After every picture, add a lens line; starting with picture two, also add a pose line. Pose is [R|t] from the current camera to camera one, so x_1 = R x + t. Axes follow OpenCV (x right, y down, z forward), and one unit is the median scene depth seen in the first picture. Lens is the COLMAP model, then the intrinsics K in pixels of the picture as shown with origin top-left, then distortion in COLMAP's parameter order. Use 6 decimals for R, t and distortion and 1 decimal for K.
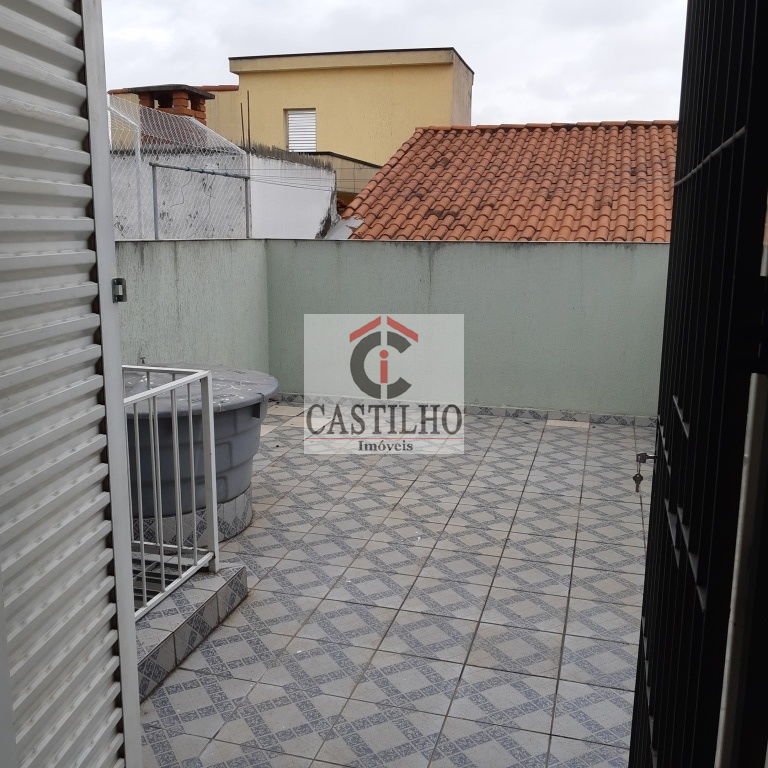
lens RADIAL K [[795.6, 0, 383.6], [0, 795.6, 375.6], [0, 0, 1]] dist [0.124669, -0.305576]
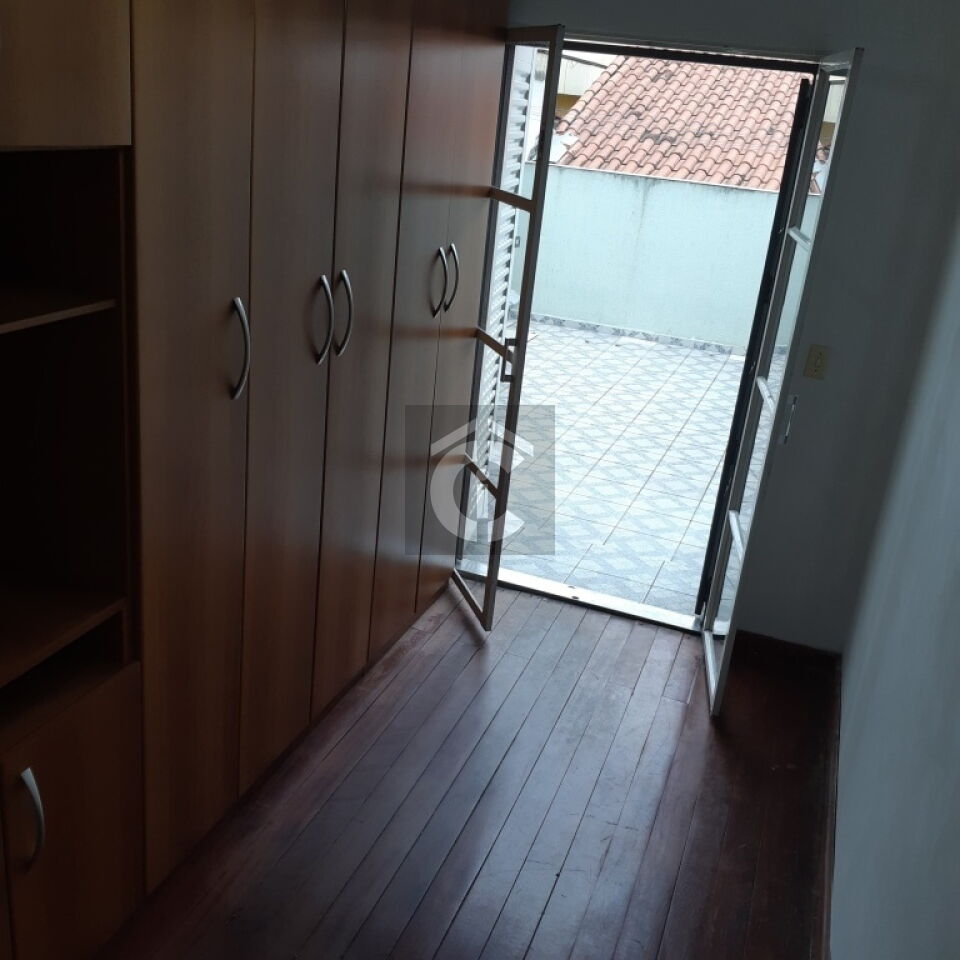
lens RADIAL K [[1007.1, 0, 480.0], [0, 1007.1, 480.0], [0, 0, 1]] dist [0.218850, -0.658130]
pose [[0.992721, 0.112632, -0.042656, -0.042721], [-0.103506, 0.978933, 0.176002, 0.008892], [0.061581, -0.170306, 0.983465, -0.311528]]
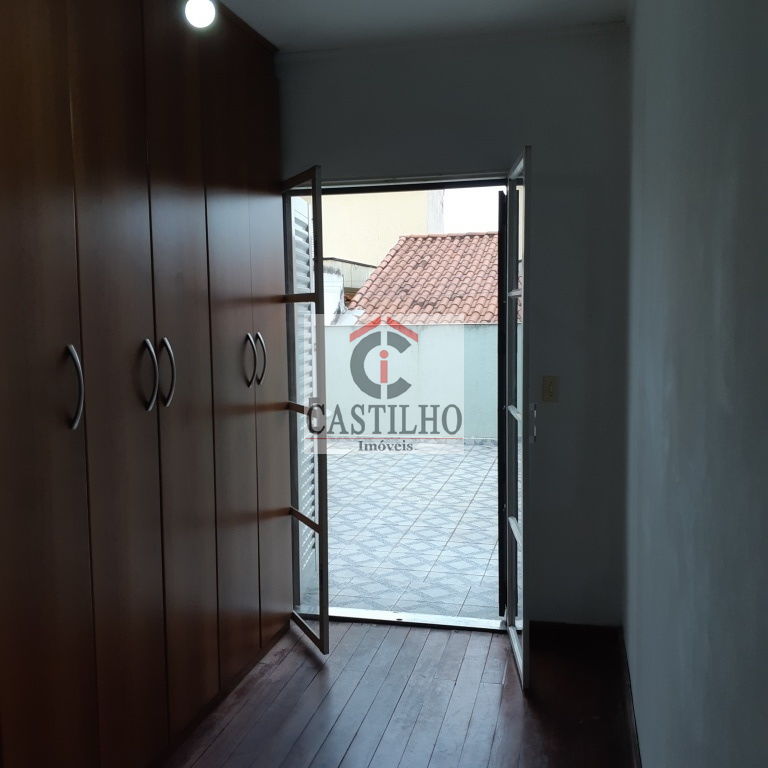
lens RADIAL K [[806.3, 0, 390.9], [0, 806.3, 380.3], [0, 0, 1]] dist [0.133120, -0.315436]
pose [[0.999078, -0.026711, 0.033617, -0.029106], [0.029935, 0.994602, -0.099347, 0.053466], [-0.030782, 0.100262, 0.994485, -0.309762]]
